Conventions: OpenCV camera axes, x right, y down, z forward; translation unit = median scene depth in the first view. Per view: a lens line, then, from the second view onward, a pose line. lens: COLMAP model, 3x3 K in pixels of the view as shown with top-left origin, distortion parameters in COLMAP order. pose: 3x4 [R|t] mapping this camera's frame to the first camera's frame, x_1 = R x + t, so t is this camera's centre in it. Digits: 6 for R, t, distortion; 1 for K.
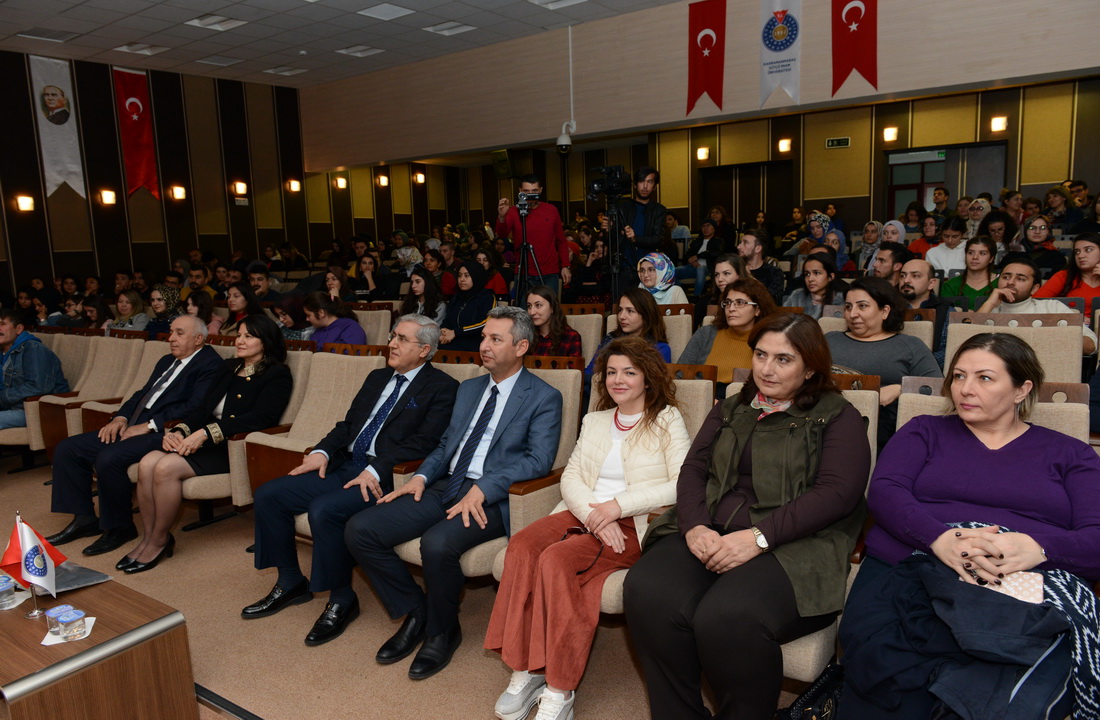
lens RADIAL K [[811.2, 0, 522.8], [0, 811.2, 357.3], [0, 0, 1]] dist [0.005126, 0.005849]
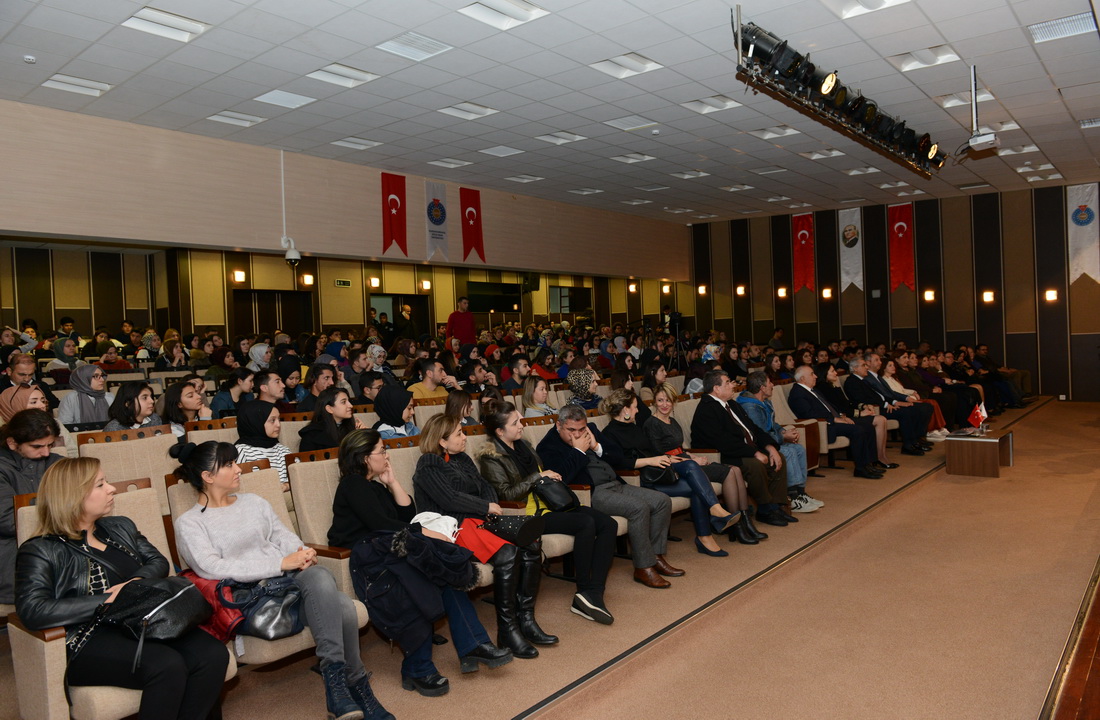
lens RADIAL K [[811.2, 0, 522.8], [0, 811.2, 357.3], [0, 0, 1]] dist [0.005126, 0.005849]
pose [[0.027921, 0.014105, 0.999511, -1.008674], [0.177625, 0.983918, -0.018847, -0.065293], [-0.983702, 0.178065, 0.024967, 0.721305]]
